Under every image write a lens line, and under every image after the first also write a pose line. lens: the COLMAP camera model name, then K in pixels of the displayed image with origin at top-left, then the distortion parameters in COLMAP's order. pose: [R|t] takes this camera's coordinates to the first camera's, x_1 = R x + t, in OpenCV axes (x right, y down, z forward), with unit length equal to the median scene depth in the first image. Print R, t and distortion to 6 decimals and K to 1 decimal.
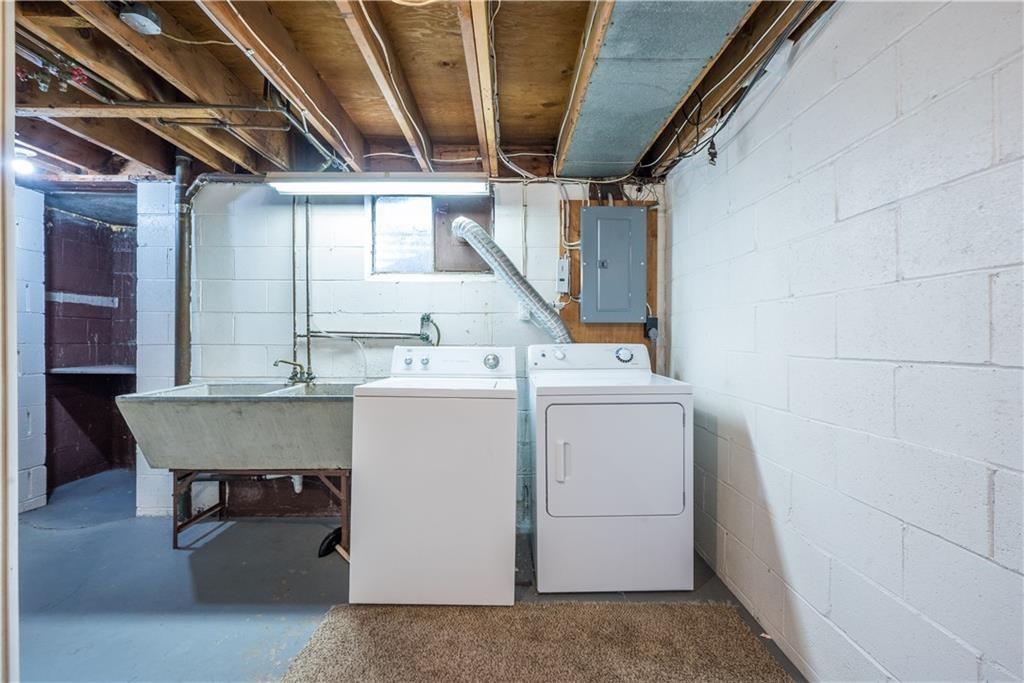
lens RADIAL K [[418.1, 0, 461.4], [0, 418.1, 340.8], [0, 0, 1]] dist [0.000323, -0.000016]
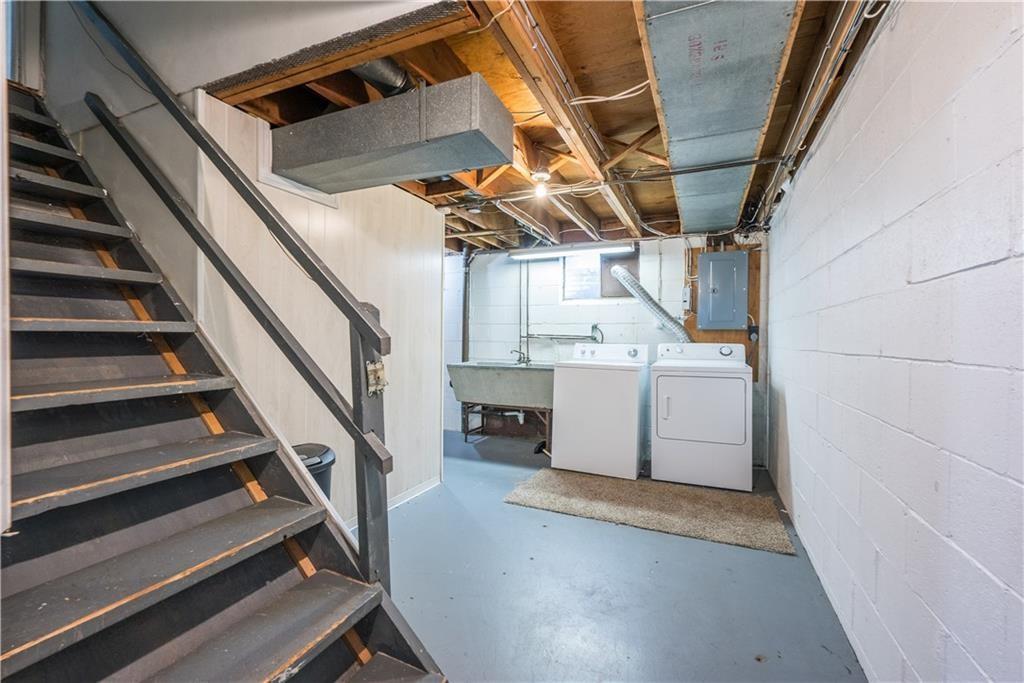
lens RADIAL K [[421.9, 0, 534.9], [0, 421.9, 335.4], [0, 0, 1]] dist [-0.000360, -0.000167]
pose [[0.964405, 0.006146, -0.264360, 0.137975], [-0.010407, 0.999837, -0.014721, 0.007910], [0.264226, 0.016949, 0.964312, -0.723044]]
